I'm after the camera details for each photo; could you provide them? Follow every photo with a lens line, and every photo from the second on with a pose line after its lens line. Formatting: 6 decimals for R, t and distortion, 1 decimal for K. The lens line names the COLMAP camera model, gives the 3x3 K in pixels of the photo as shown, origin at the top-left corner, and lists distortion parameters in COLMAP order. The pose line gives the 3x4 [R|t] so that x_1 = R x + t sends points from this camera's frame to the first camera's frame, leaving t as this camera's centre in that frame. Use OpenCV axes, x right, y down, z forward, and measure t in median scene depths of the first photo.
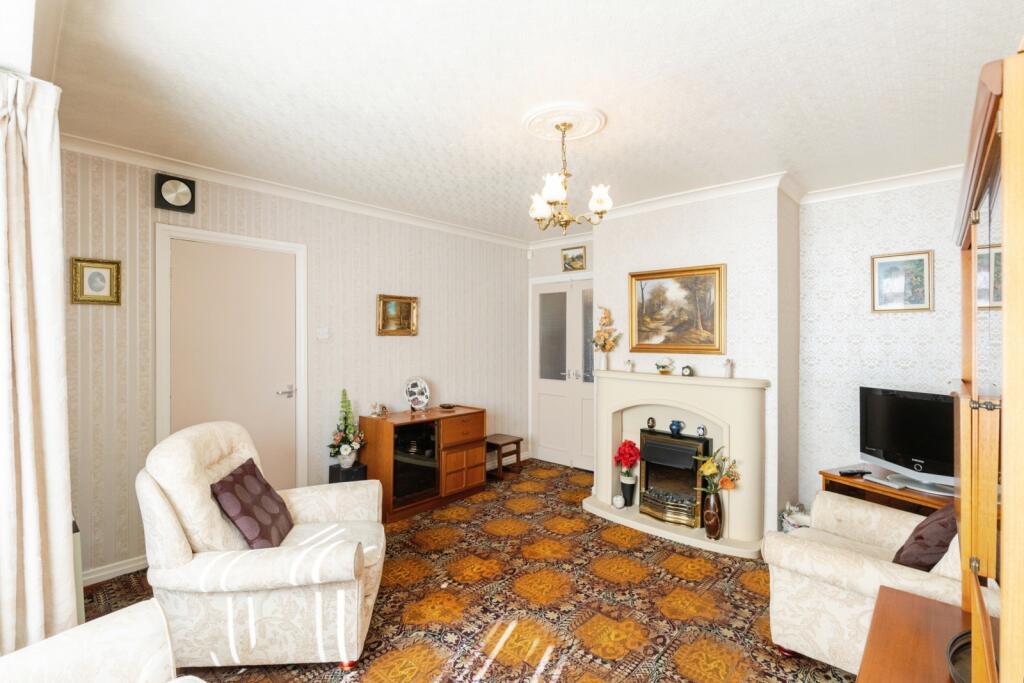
lens RADIAL K [[449.9, 0, 512.0], [0, 449.9, 341.5], [0, 0, 1]] dist [-0.021216, -0.000141]
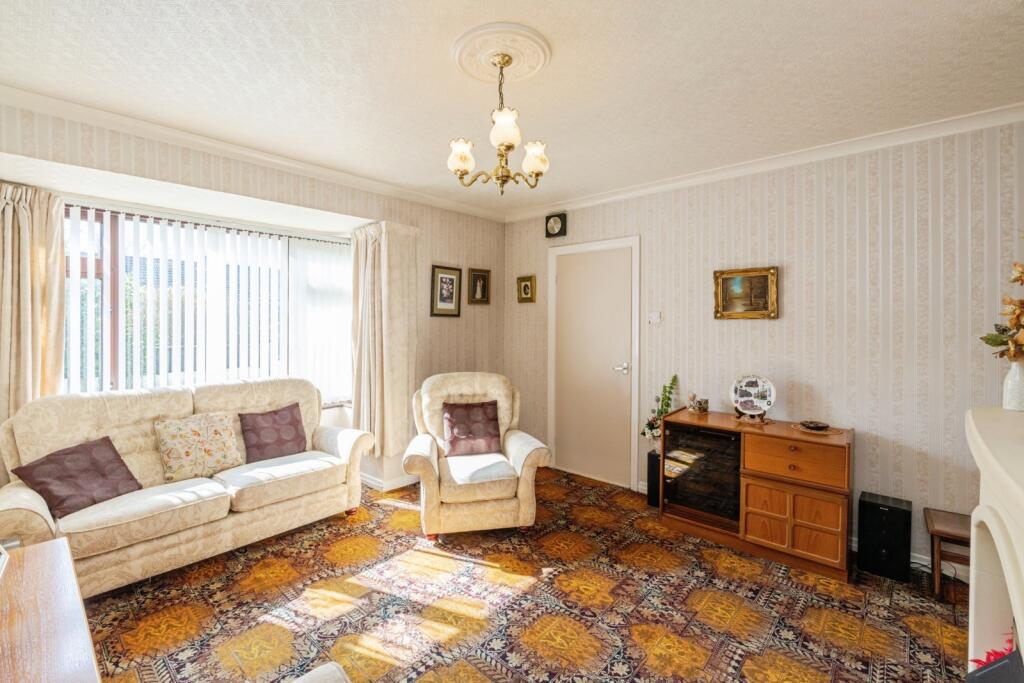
lens RADIAL K [[456.2, 0, 511.8], [0, 456.2, 327.4], [0, 0, 1]] dist [-0.003758, -0.000348]
pose [[0.019103, 0.011667, -0.999749, 0.586475], [-0.010730, 0.999877, 0.011464, -0.003396], [0.999760, 0.010508, 0.019226, 0.615898]]
